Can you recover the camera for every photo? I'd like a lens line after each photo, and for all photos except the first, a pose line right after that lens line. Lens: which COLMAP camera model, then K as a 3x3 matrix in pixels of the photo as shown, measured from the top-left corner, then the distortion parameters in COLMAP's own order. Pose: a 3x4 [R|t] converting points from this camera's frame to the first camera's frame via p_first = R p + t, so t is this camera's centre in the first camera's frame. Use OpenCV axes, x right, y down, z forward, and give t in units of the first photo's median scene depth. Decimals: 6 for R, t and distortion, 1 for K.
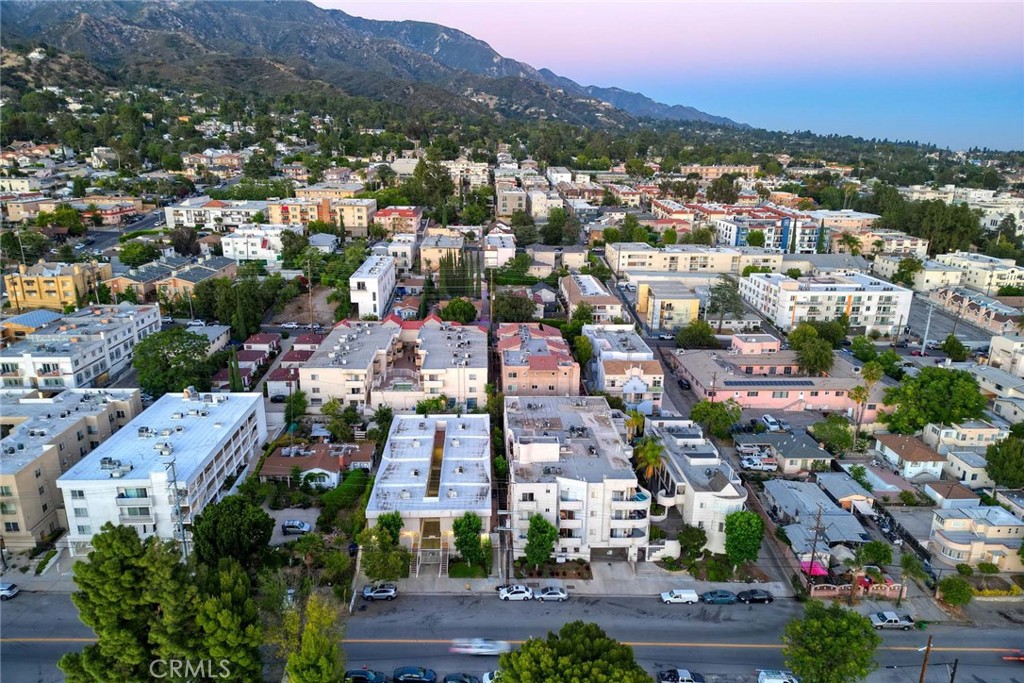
lens RADIAL K [[706.6, 0, 513.8], [0, 706.6, 363.1], [0, 0, 1]] dist [0.079690, -0.075426]
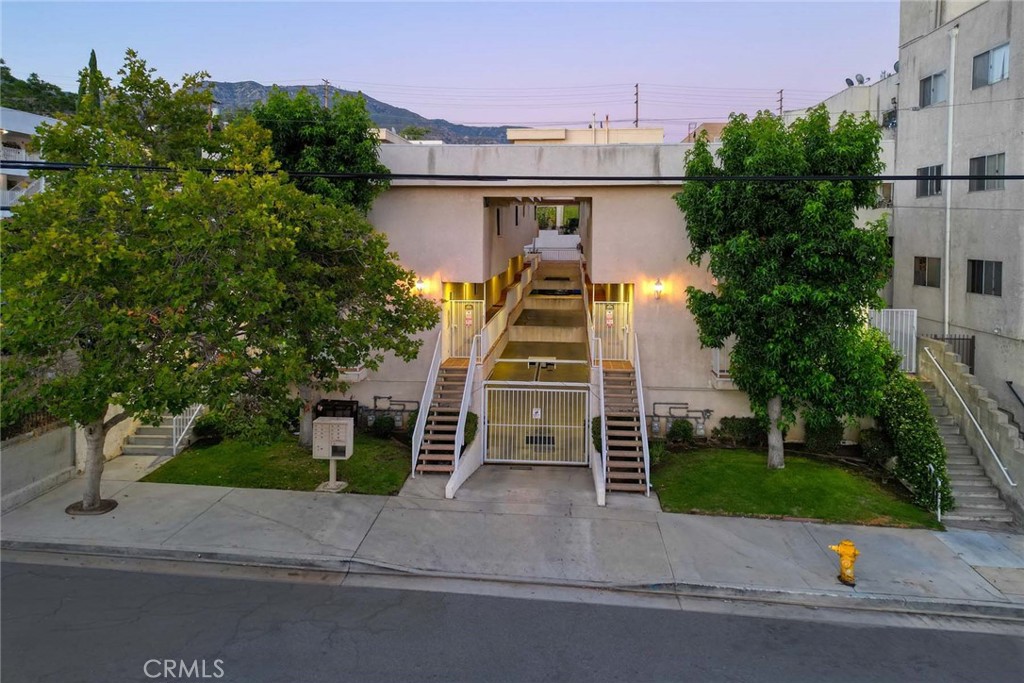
lens RADIAL K [[703.7, 0, 515.0], [0, 703.7, 319.6], [0, 0, 1]] dist [0.038339, -0.000314]
pose [[0.992583, 0.002722, -0.121539, -0.100842], [-0.027777, 0.978381, -0.204937, 0.282939], [0.118353, 0.206793, 0.971200, 0.815065]]
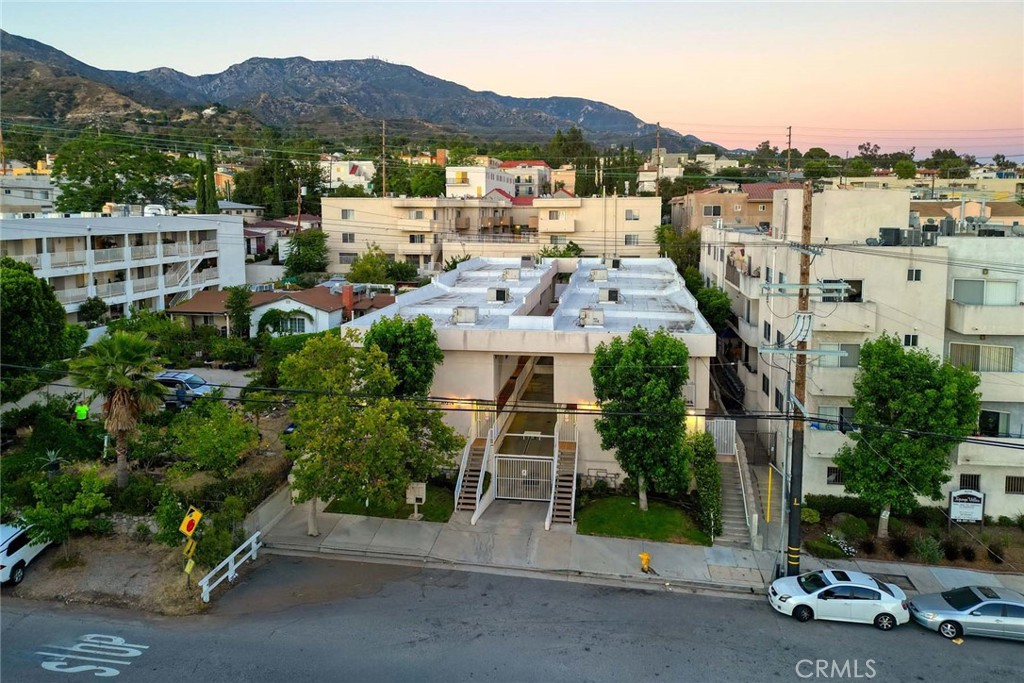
lens RADIAL K [[704.1, 0, 512.0], [0, 704.1, 341.5], [0, 0, 1]] dist [0.090077, -0.092143]
pose [[0.980970, 0.012990, -0.193723, -0.058799], [-0.039642, 0.990141, -0.134347, 0.252481], [0.190068, 0.139470, 0.971814, 0.664366]]
